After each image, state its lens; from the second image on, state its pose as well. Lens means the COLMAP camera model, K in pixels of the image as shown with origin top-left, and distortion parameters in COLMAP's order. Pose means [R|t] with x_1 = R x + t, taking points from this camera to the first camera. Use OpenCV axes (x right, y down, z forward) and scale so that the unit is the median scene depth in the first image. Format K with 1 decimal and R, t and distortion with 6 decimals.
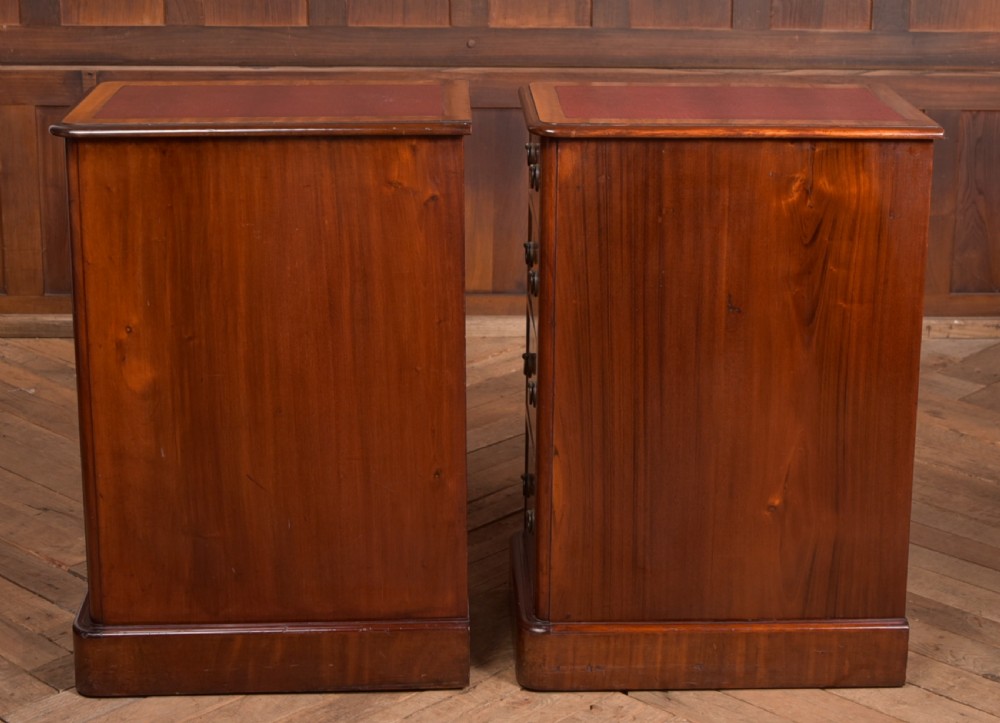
lens RADIAL K [[1876.6, 0, 549.9], [0, 1876.6, 201.2], [0, 0, 1]] dist [-0.053222, 0.127630]
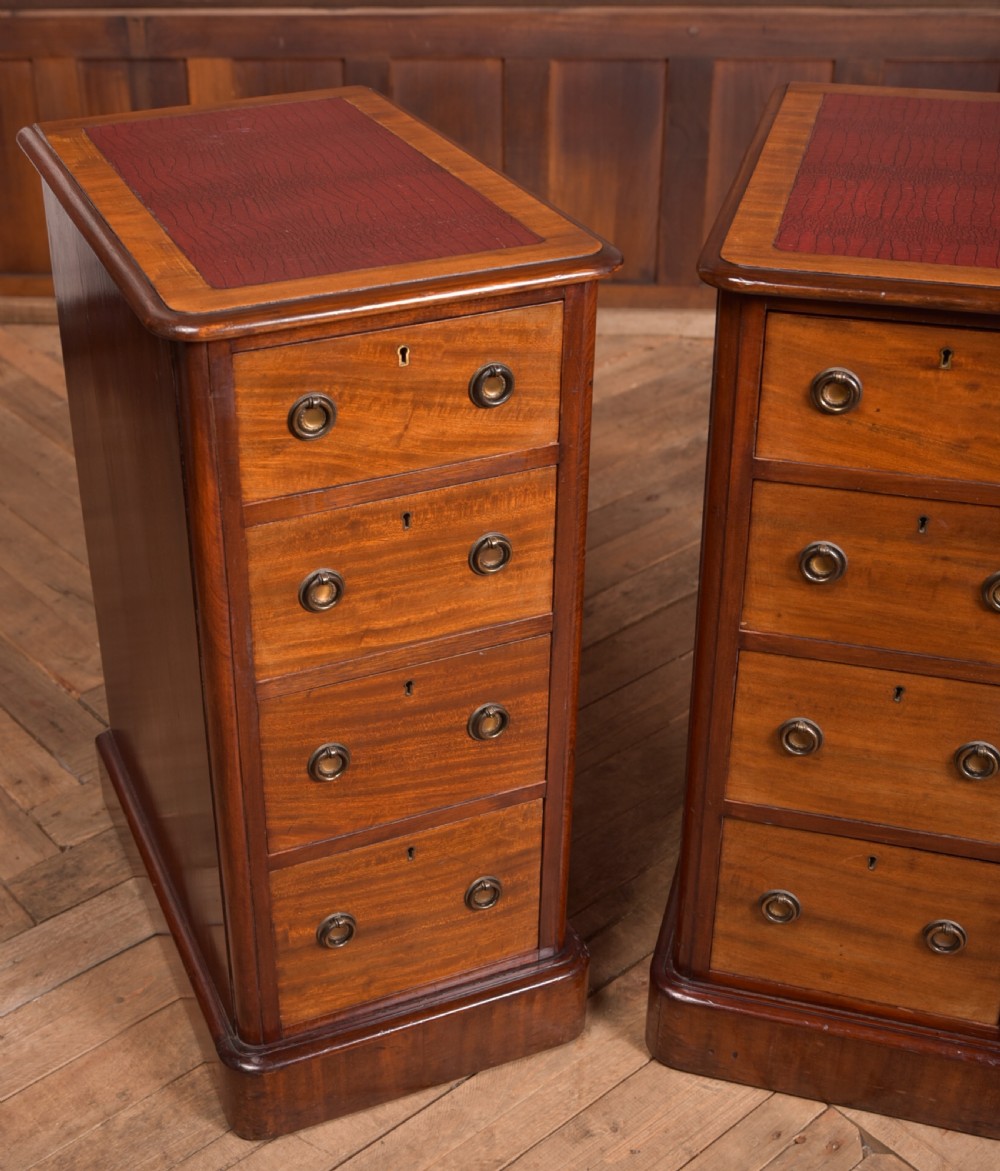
lens RADIAL K [[1612.6, 0, 390.3], [0, 1612.6, 539.4], [0, 0, 1]] dist [-0.074676, 0.135867]
pose [[0.987364, 0.043185, -0.152469, -0.014141], [0.002688, 0.957449, 0.288591, -0.052075], [0.158444, -0.285354, 0.945235, 0.275892]]
